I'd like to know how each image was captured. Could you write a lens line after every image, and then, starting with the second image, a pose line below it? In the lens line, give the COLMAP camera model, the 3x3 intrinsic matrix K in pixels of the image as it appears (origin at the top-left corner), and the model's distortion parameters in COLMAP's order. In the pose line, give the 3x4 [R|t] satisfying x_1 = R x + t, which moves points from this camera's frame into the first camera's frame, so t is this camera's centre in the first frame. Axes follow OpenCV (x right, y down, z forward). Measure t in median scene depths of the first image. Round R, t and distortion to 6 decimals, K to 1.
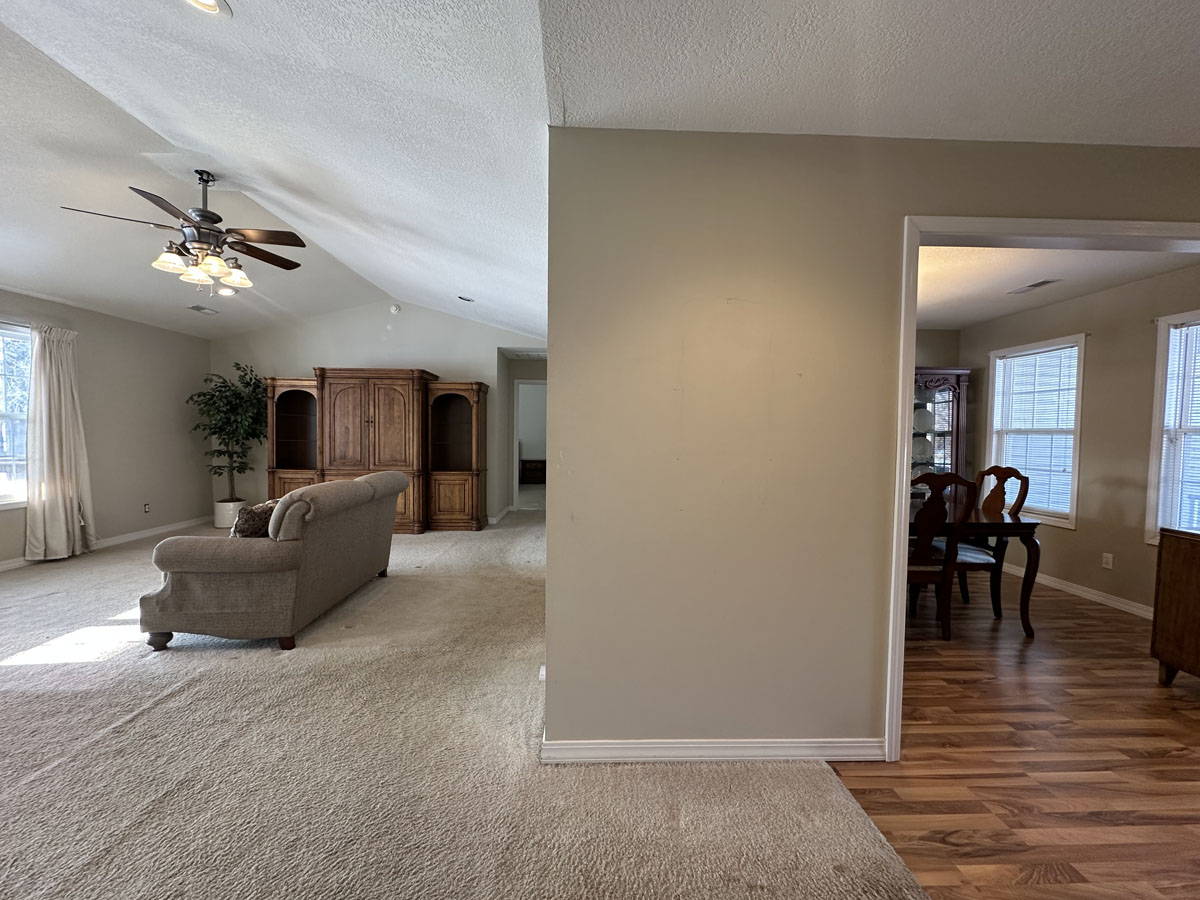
lens RADIAL K [[478.0, 0, 601.2], [0, 478.0, 451.6], [0, 0, 1]] dist [-0.004691, 0.000699]
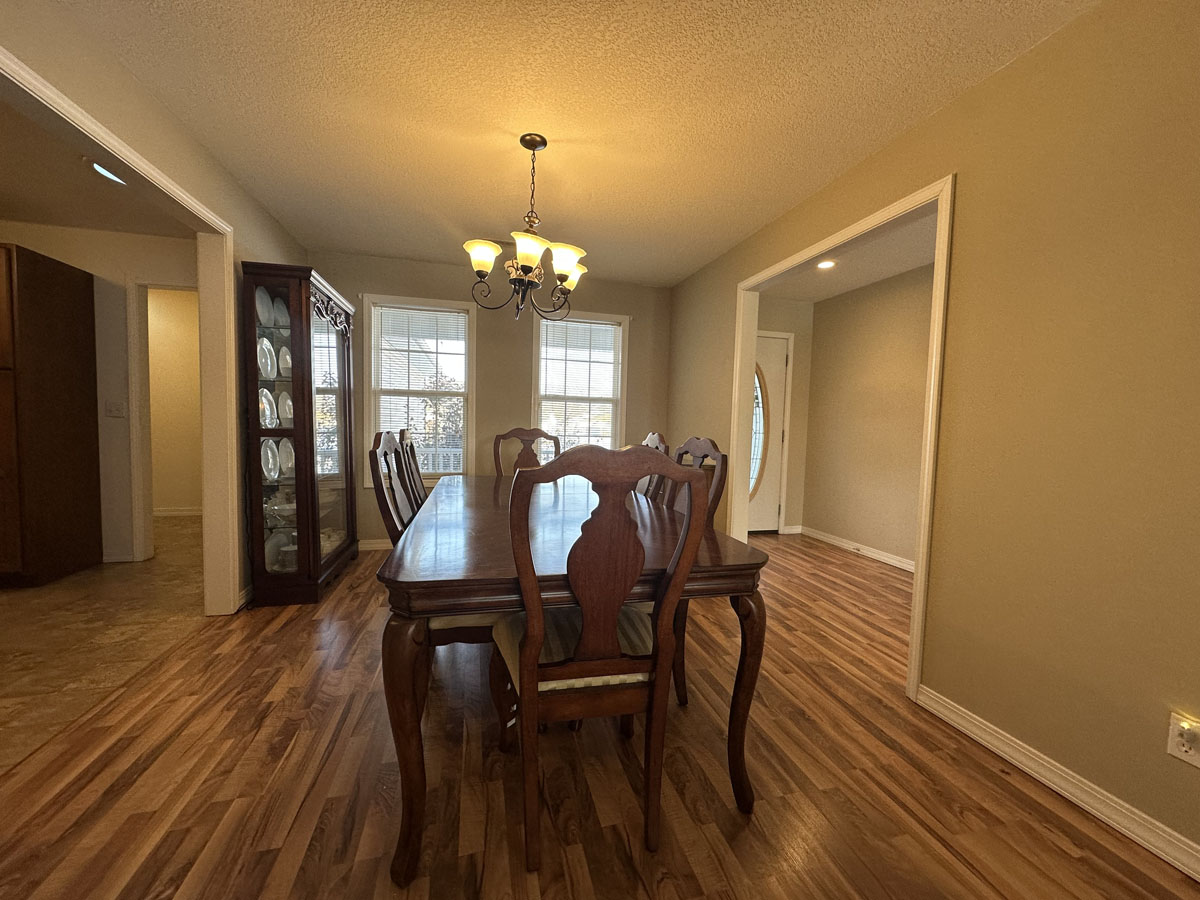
lens RADIAL K [[478.0, 0, 604.1], [0, 478.0, 446.3], [0, 0, 1]] dist [-0.004691, 0.000699]
pose [[-0.219070, -0.085233, 0.971979, -0.108282], [0.005566, 0.996052, 0.088598, -0.018983], [-0.975693, 0.024819, -0.217731, 0.780743]]
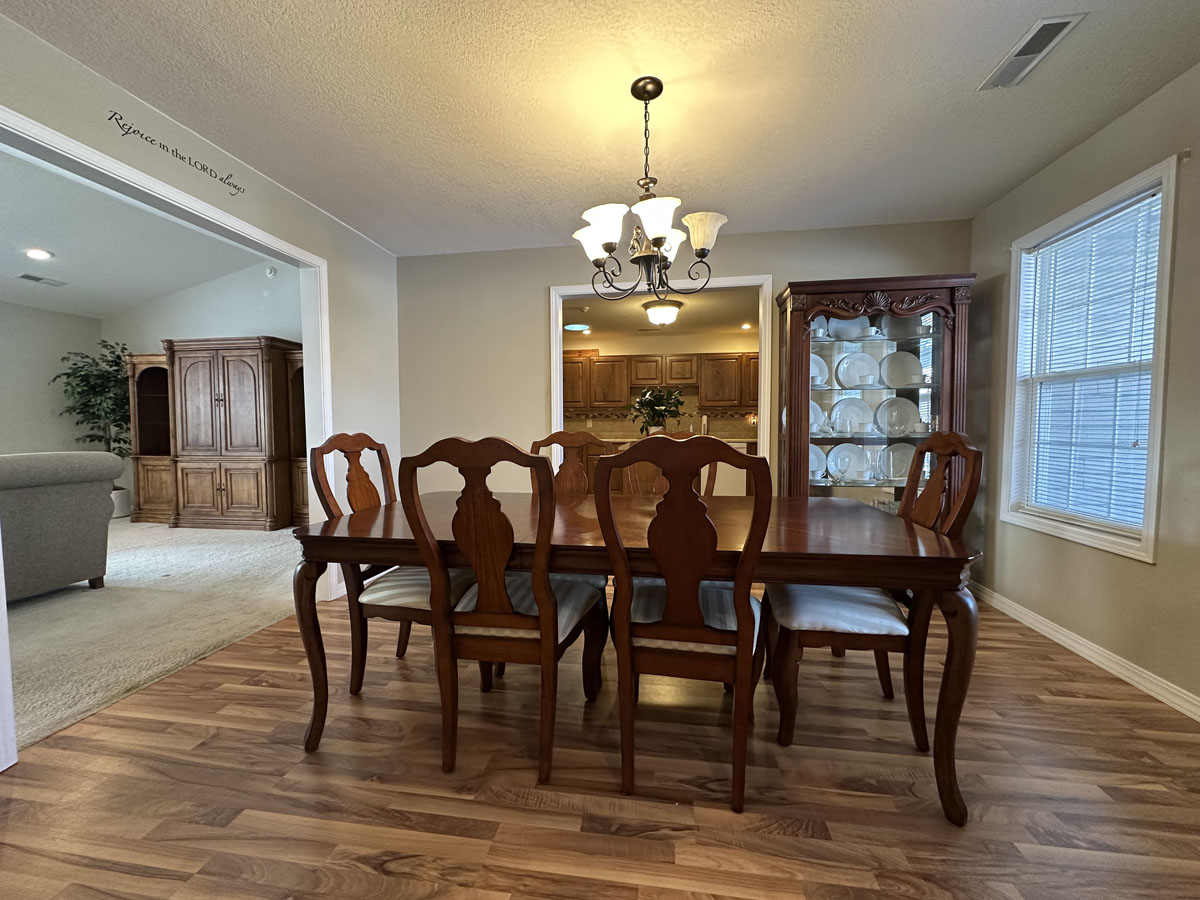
lens RADIAL K [[478.0, 0, 598.2], [0, 478.0, 452.2], [0, 0, 1]] dist [-0.004691, 0.000699]
pose [[0.982443, -0.004660, -0.186502, 0.434486], [0.007389, 0.999875, 0.013943, 0.031028], [0.186414, -0.015076, 0.982356, 0.341968]]
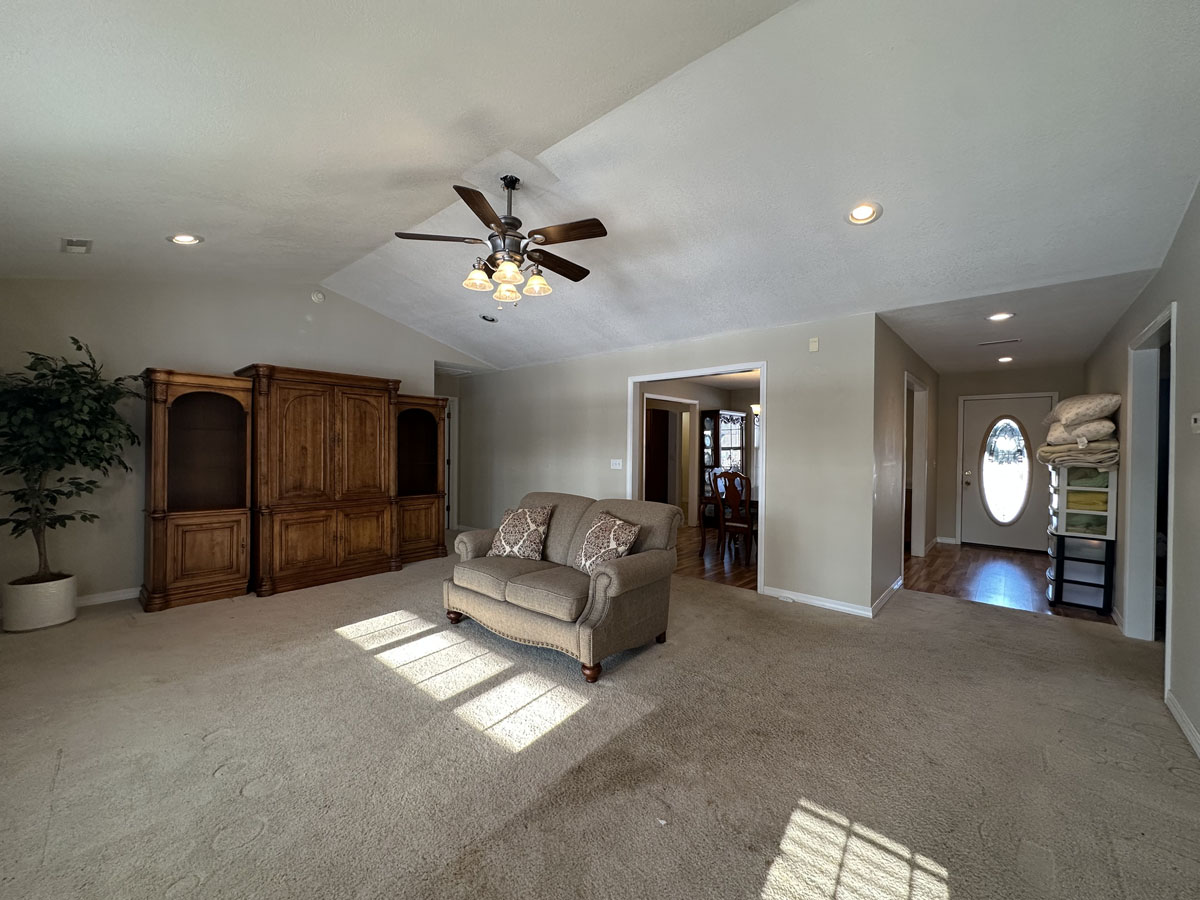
lens RADIAL K [[478.0, 0, 599.1], [0, 478.0, 452.3], [0, 0, 1]] dist [-0.004691, 0.000699]
pose [[0.681656, -0.012988, 0.731557, -0.948851], [0.028656, 0.999549, -0.008955, -0.027709], [-0.731111, 0.027067, 0.681721, 0.174566]]
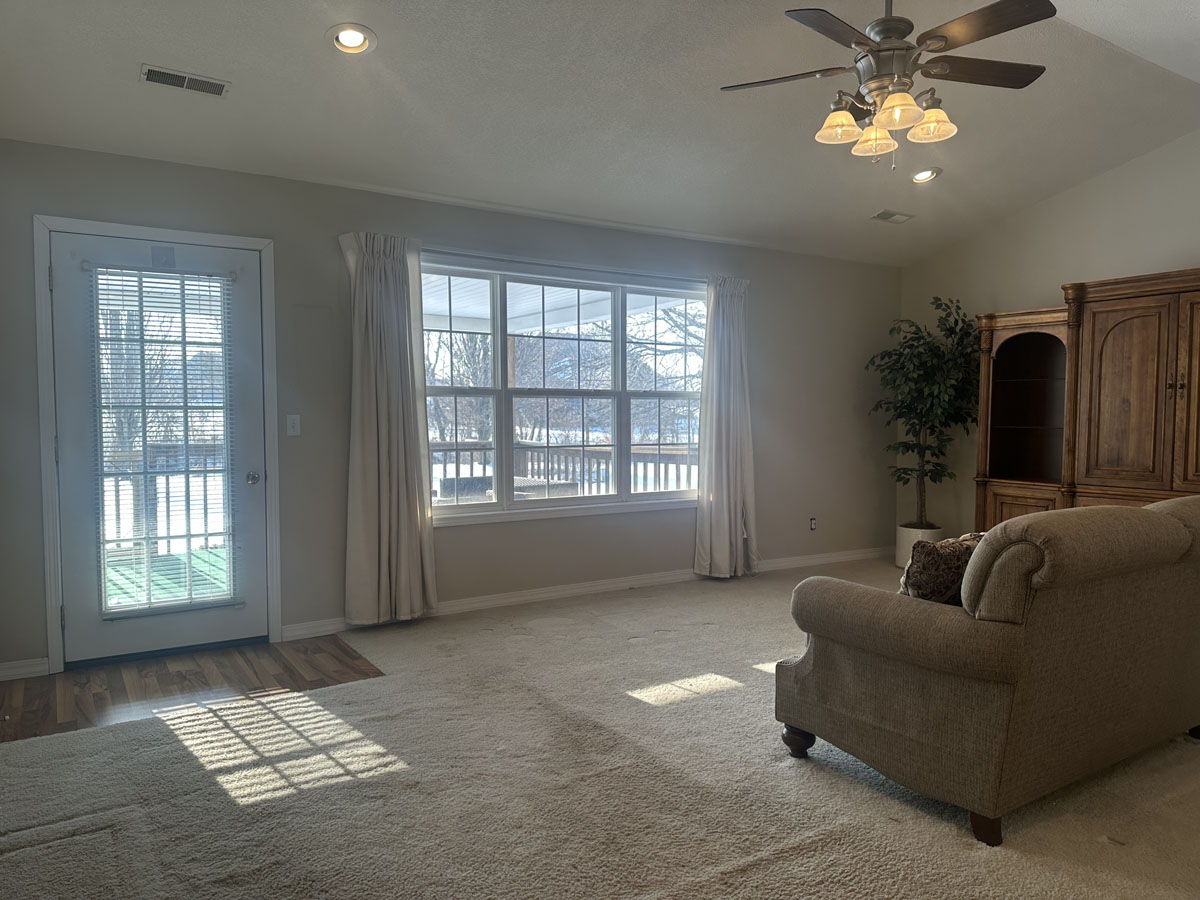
lens RADIAL K [[840.2, 0, 597.3], [0, 840.2, 457.7], [0, 0, 1]] dist [0.039866, -0.044463]
pose [[0.505805, 0.031789, -0.862062, -0.072660], [-0.030027, 0.999364, 0.019234, 0.009698], [0.862125, 0.016156, 0.506438, 0.123234]]
